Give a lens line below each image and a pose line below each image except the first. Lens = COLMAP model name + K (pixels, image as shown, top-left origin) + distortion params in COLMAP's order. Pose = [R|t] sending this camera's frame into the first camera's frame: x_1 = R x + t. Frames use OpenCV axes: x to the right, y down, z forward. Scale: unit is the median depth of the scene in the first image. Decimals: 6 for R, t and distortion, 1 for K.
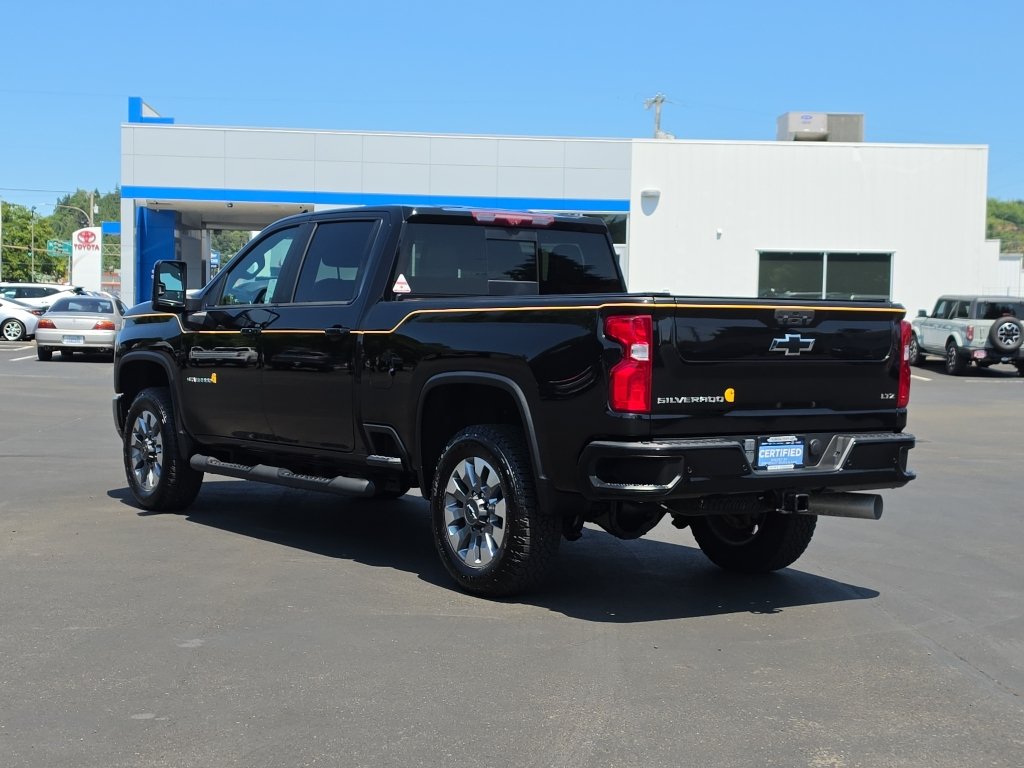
lens RADIAL K [[1692.4, 0, 512.0], [0, 1692.4, 384.0], [0, 0, 1]] dist [0.230444, -1.153783]
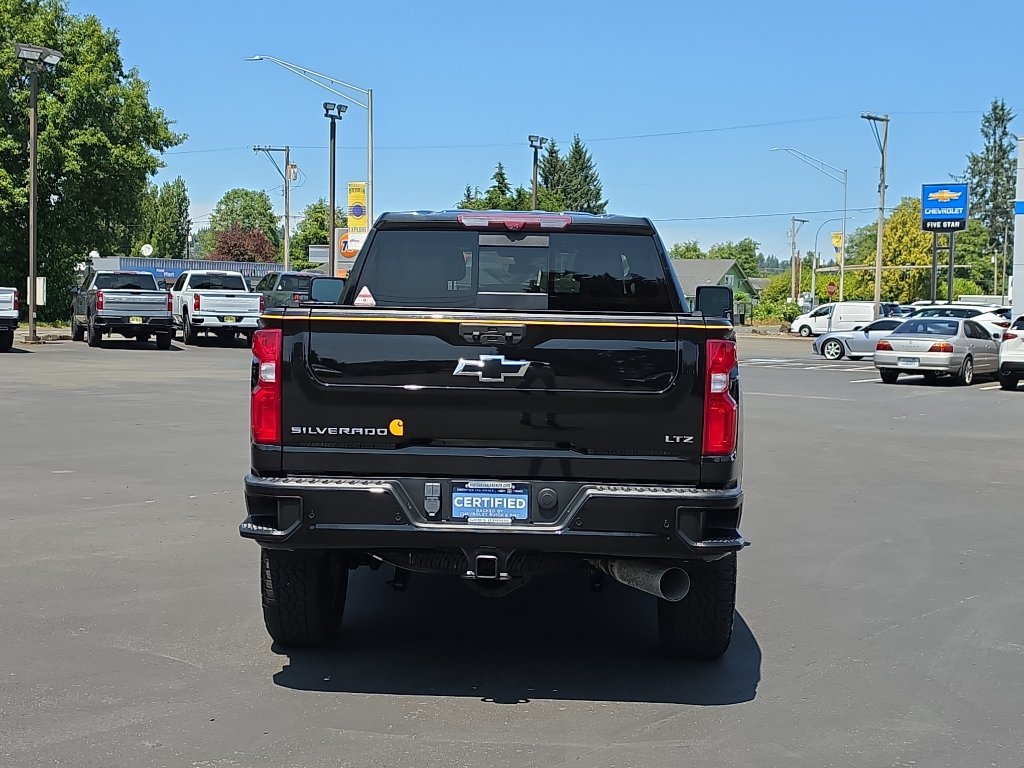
lens RADIAL K [[1693.4, 0, 498.5], [0, 1693.4, 379.4], [0, 0, 1]] dist [0.211610, -0.864184]
pose [[0.796854, 0.022905, -0.603737, 0.641972], [-0.032804, 0.999447, -0.005379, -0.013419], [0.603280, 0.024091, 0.797165, 0.362525]]
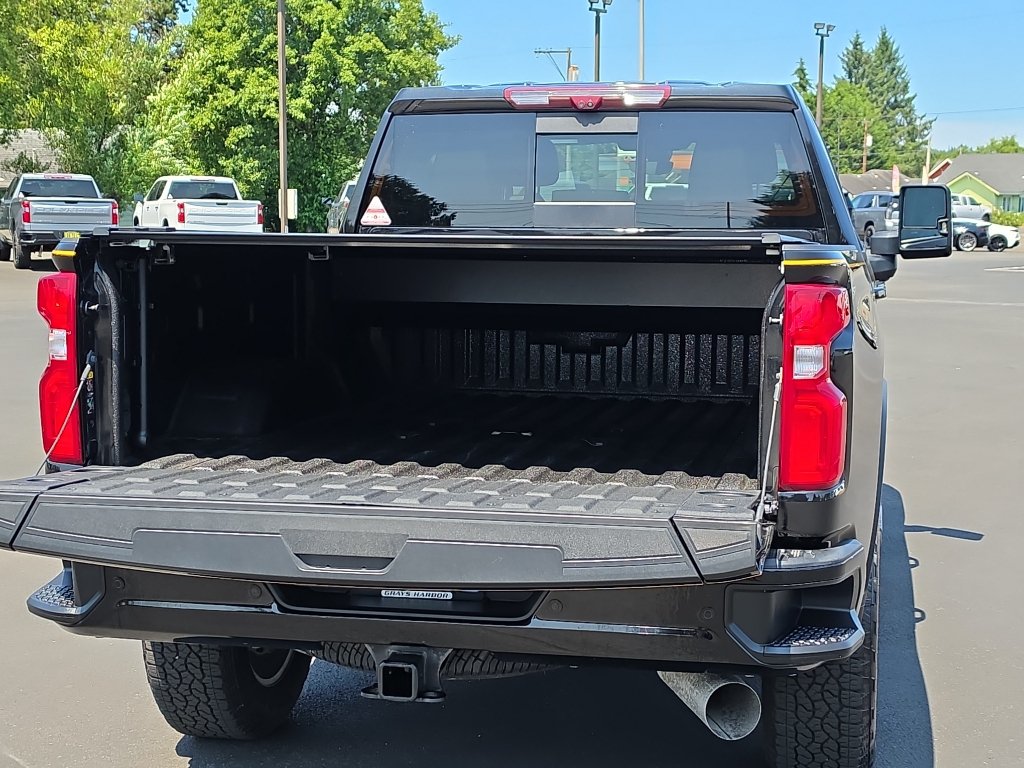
lens RADIAL K [[1692.4, 0, 512.0], [0, 1692.4, 384.0], [0, 0, 1]] dist [0.230444, -1.153783]
pose [[0.683363, 0.058084, -0.727764, 0.516714], [-0.023356, 0.998059, 0.057726, -0.037625], [0.729705, -0.022451, 0.683394, 0.696103]]
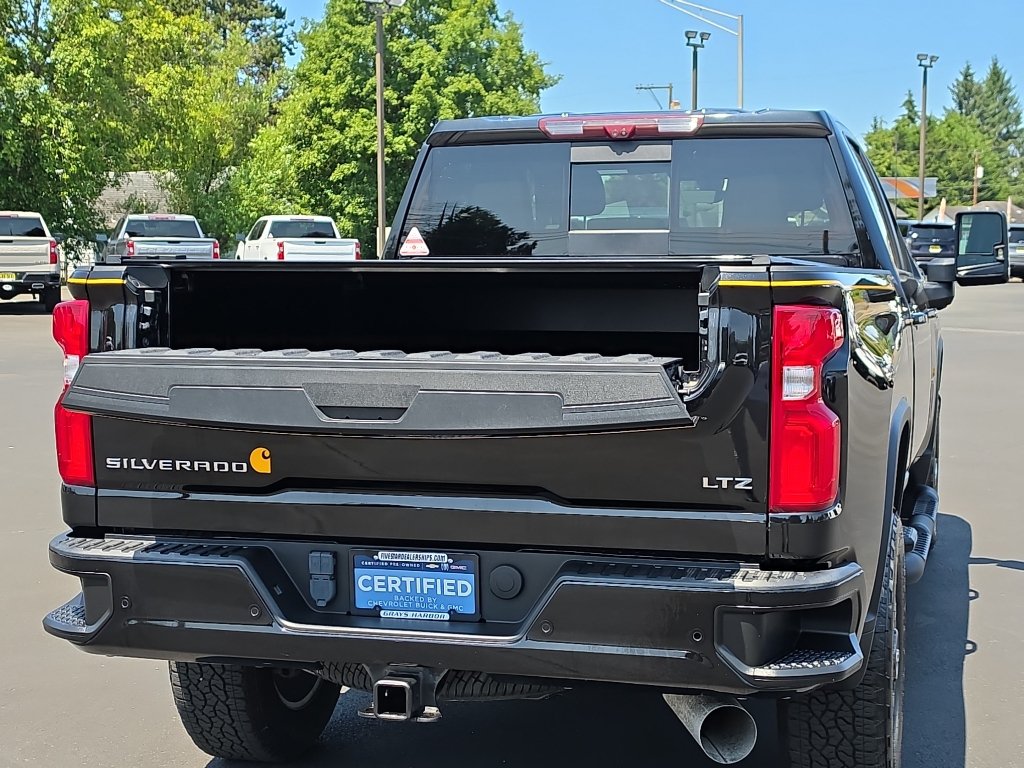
lens RADIAL K [[1693.4, 0, 498.5], [0, 1693.4, 379.4], [0, 0, 1]] dist [0.211610, -0.864184]
pose [[0.630420, 0.037997, -0.775324, 0.540754], [-0.017230, 0.999240, 0.034961, -0.034588], [0.776063, -0.008681, 0.630596, 0.716056]]
